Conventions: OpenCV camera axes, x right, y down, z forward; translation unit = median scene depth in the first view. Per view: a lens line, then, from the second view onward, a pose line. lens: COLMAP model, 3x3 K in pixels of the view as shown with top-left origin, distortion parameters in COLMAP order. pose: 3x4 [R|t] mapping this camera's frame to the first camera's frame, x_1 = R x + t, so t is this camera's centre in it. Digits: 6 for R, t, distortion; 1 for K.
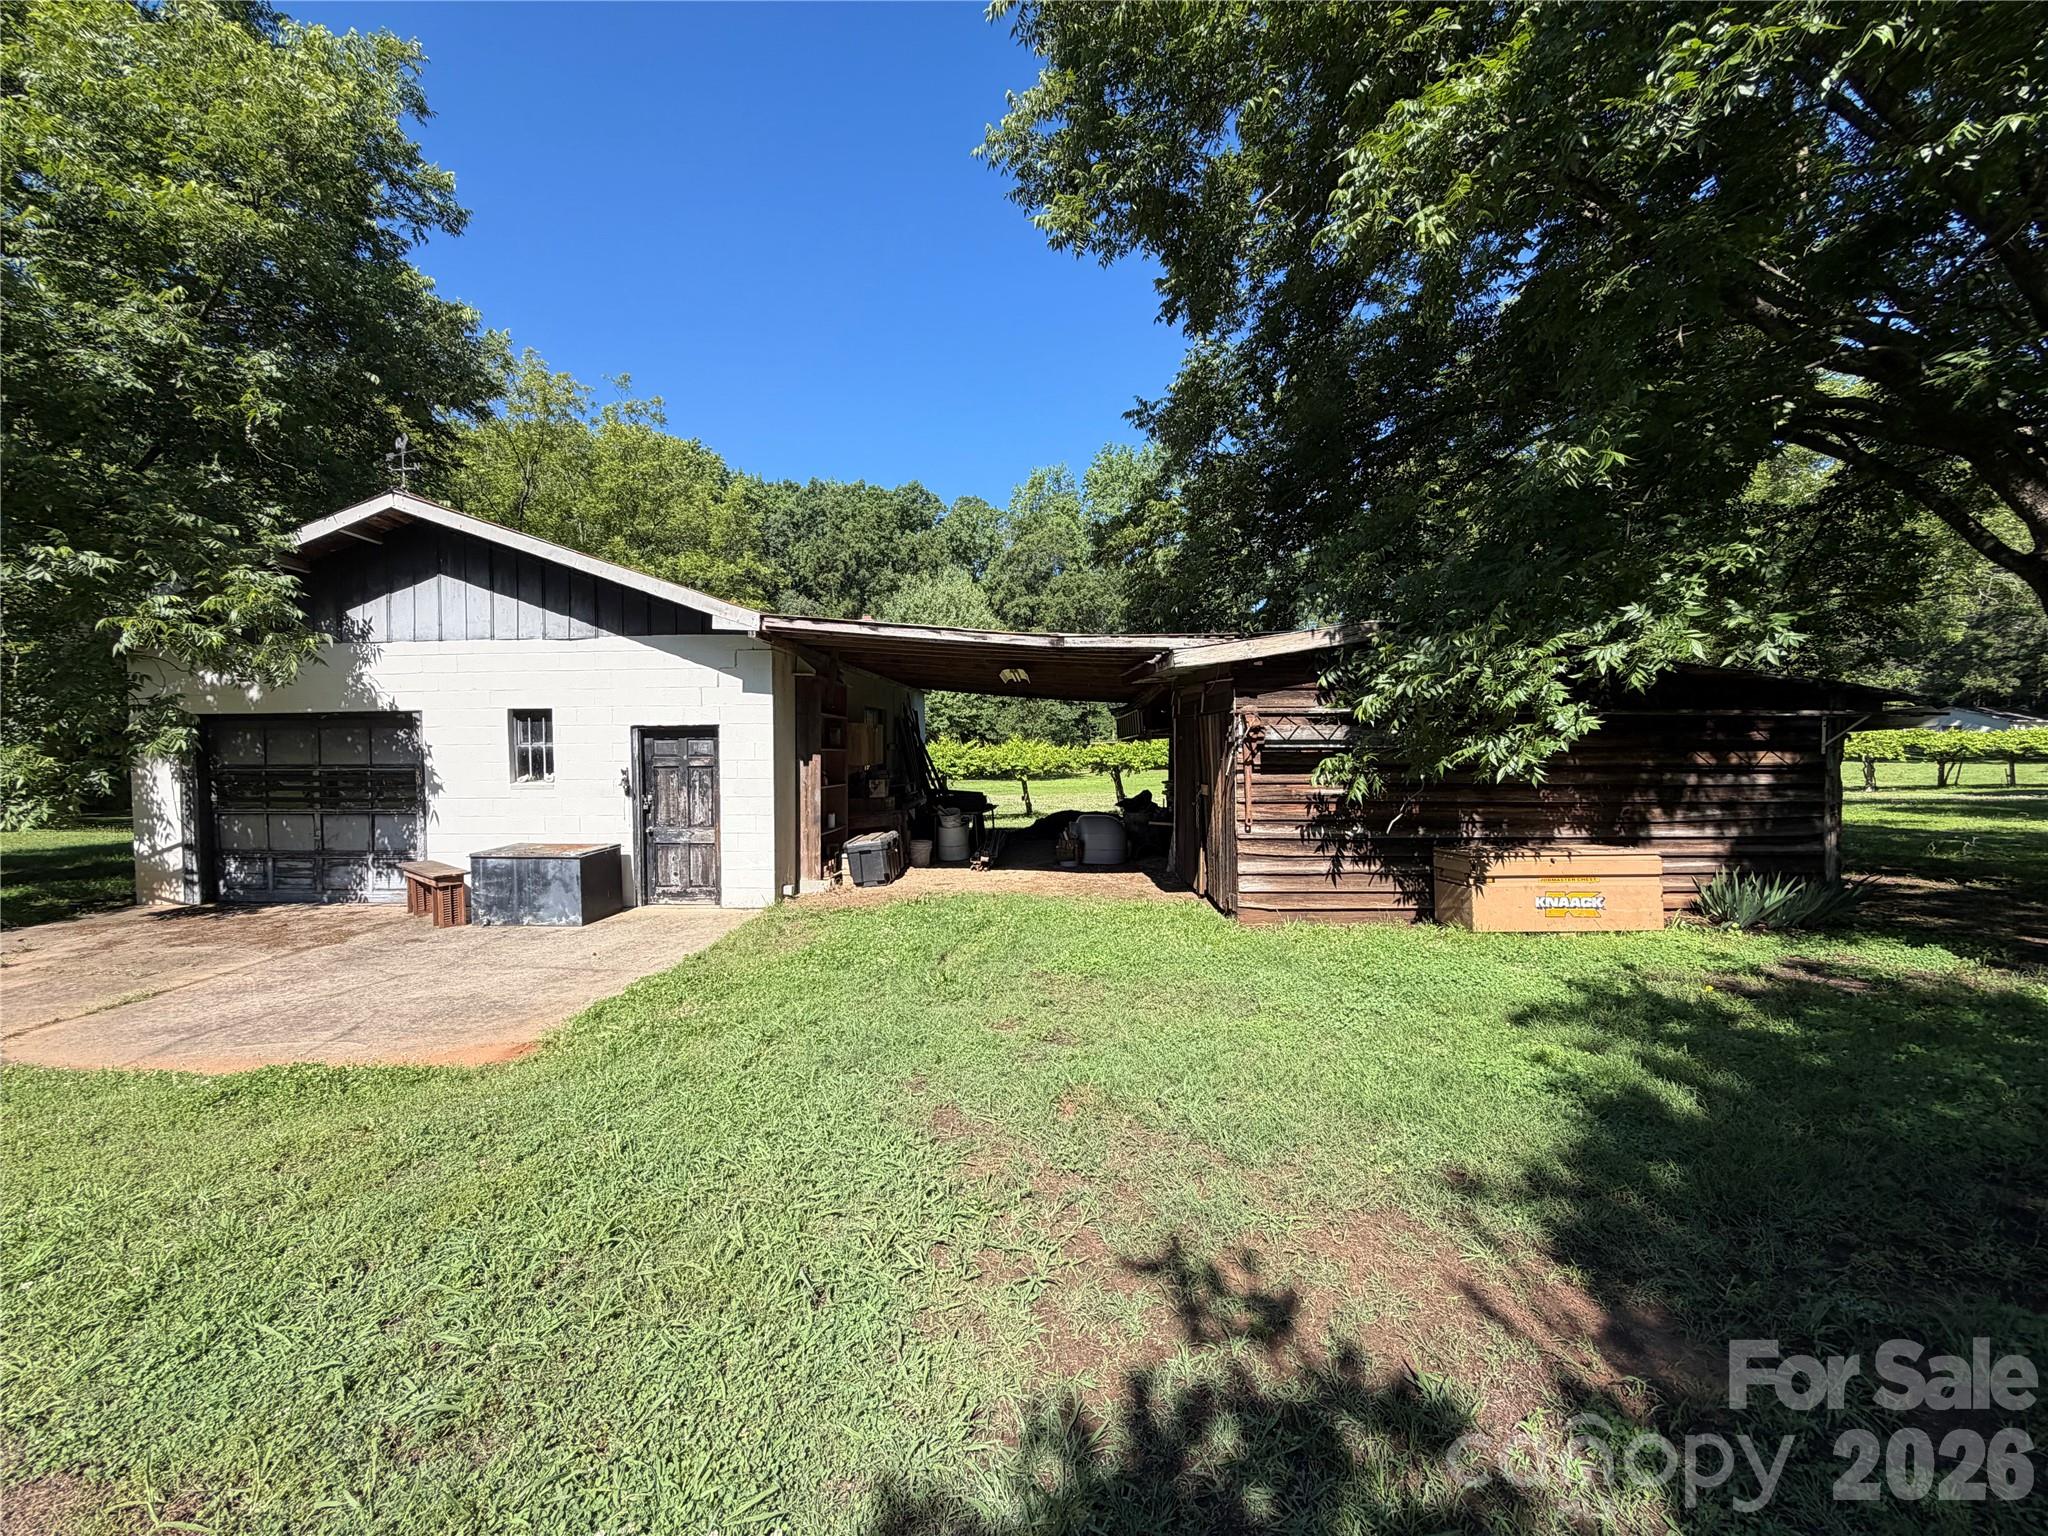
lens RADIAL K [[813.8, 0, 1010.8], [0, 813.8, 765.1], [0, 0, 1]] dist [0.002371, -0.000839]
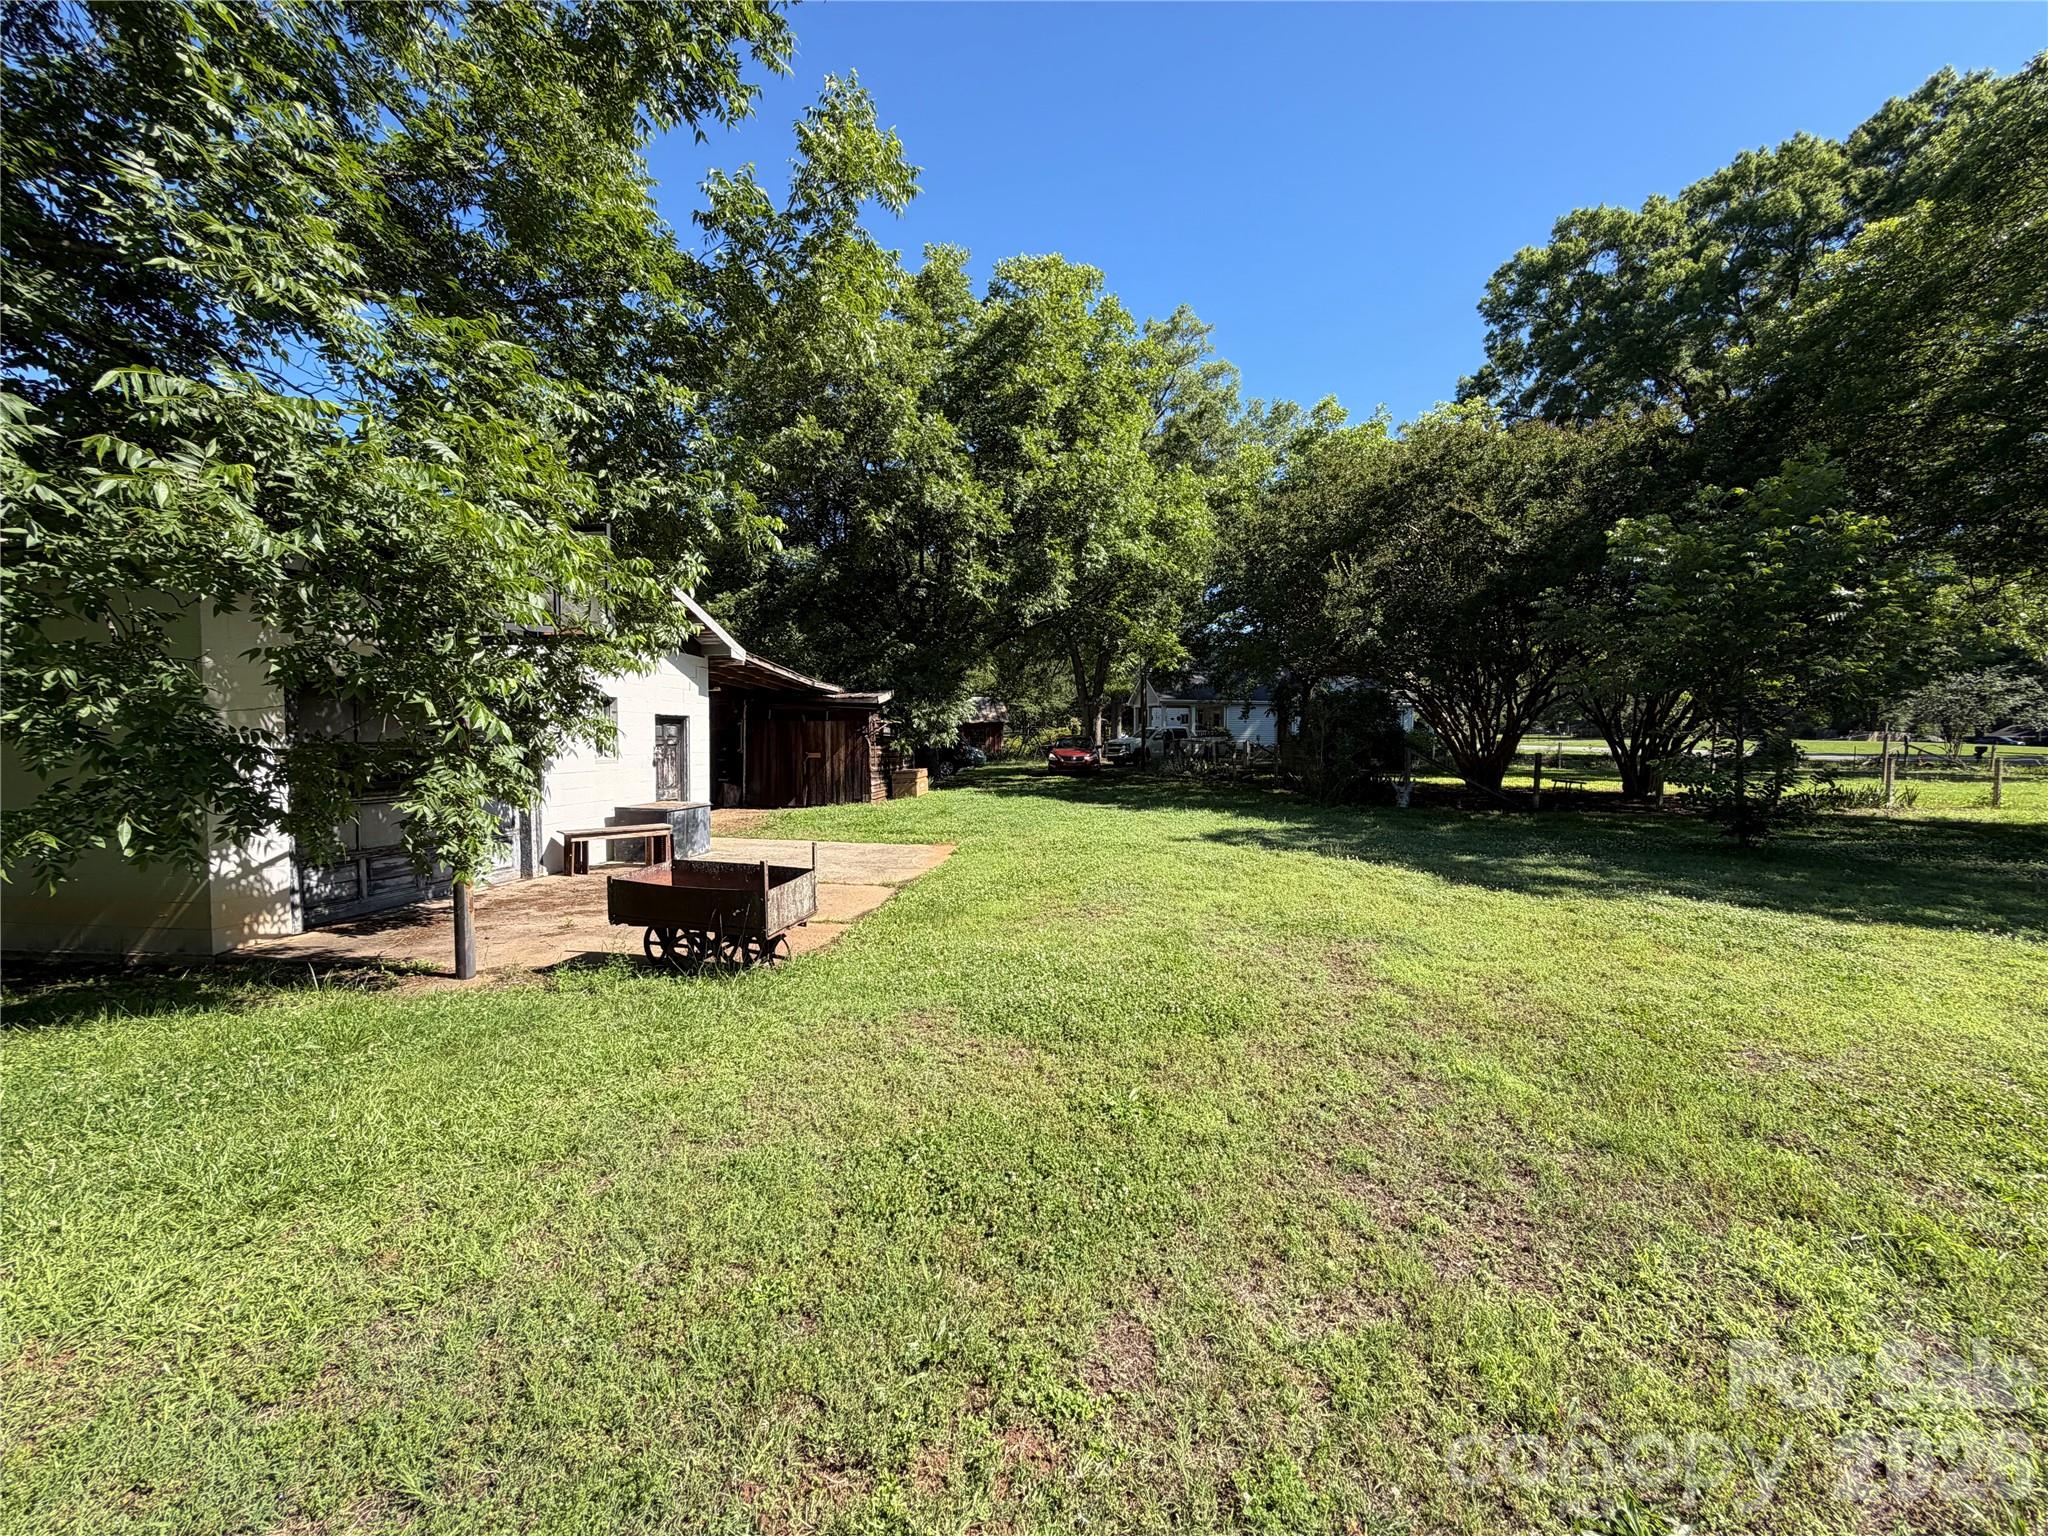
lens RADIAL K [[813.8, 0, 1008.3], [0, 813.8, 766.1], [0, 0, 1]] dist [0.002371, -0.000839]
pose [[0.053171, -0.024097, 0.998295, -2.774124], [0.017678, 0.999575, 0.023186, 0.026627], [-0.998429, 0.016415, 0.053574, 0.550486]]
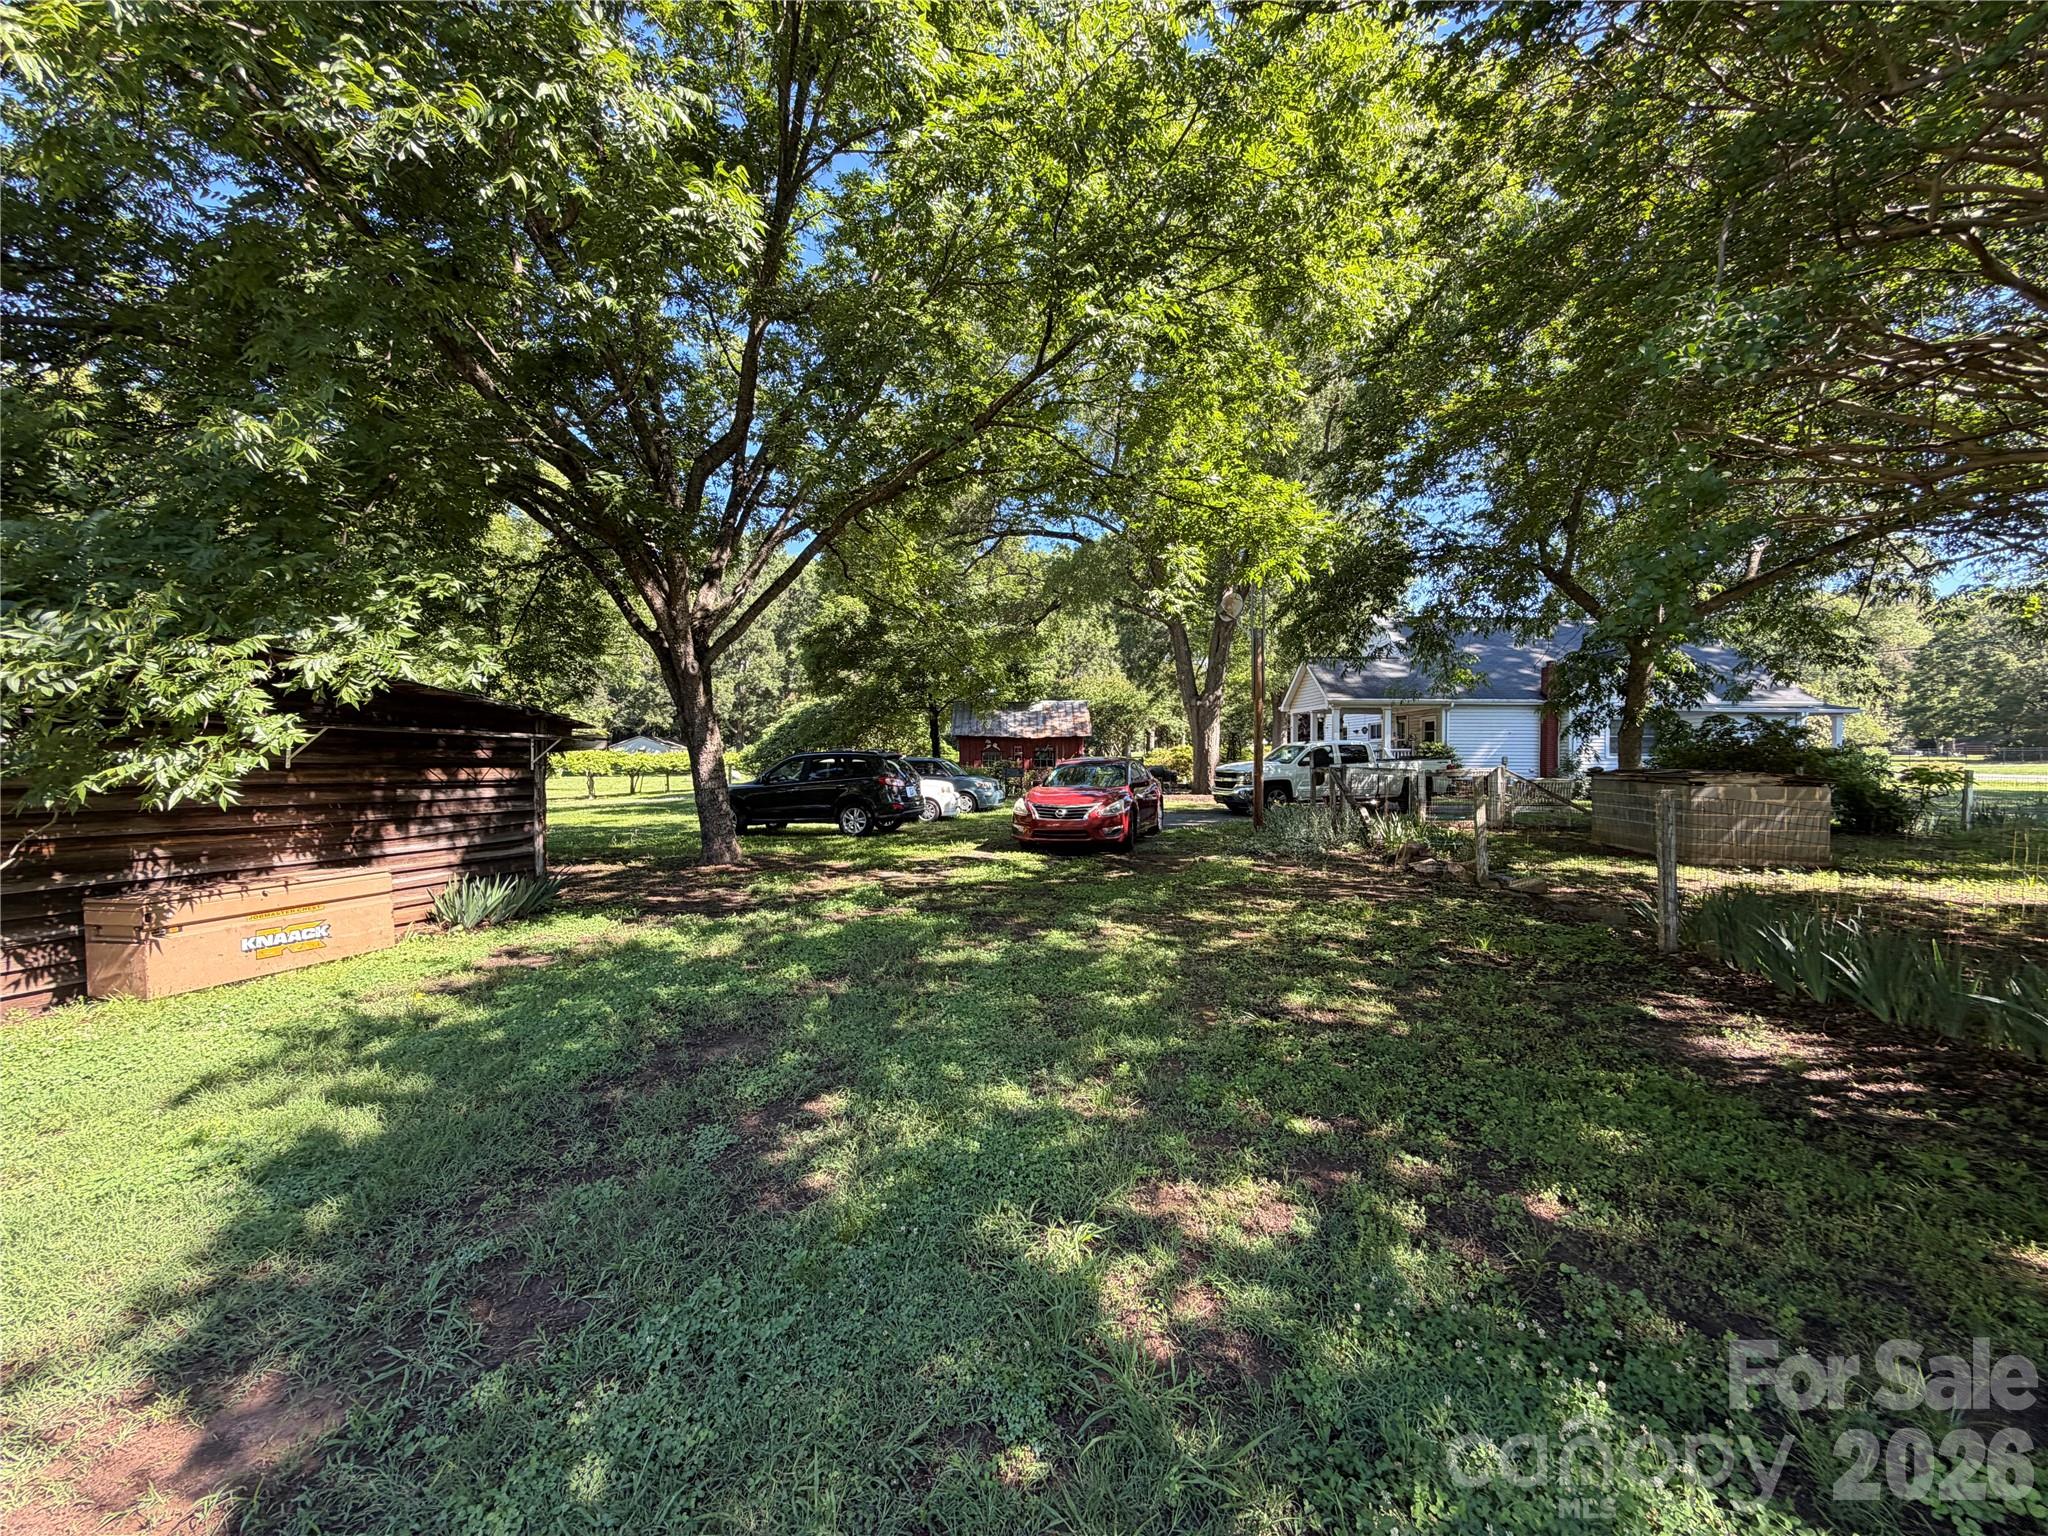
lens RADIAL K [[813.8, 0, 1018.6], [0, 813.8, 767.9], [0, 0, 1]] dist [0.002371, -0.000839]
pose [[0.277503, -0.001697, 0.960723, 0.050458], [0.018239, 0.999828, -0.003502, 0.000410], [-0.960551, 0.018494, 0.277487, -0.021604]]
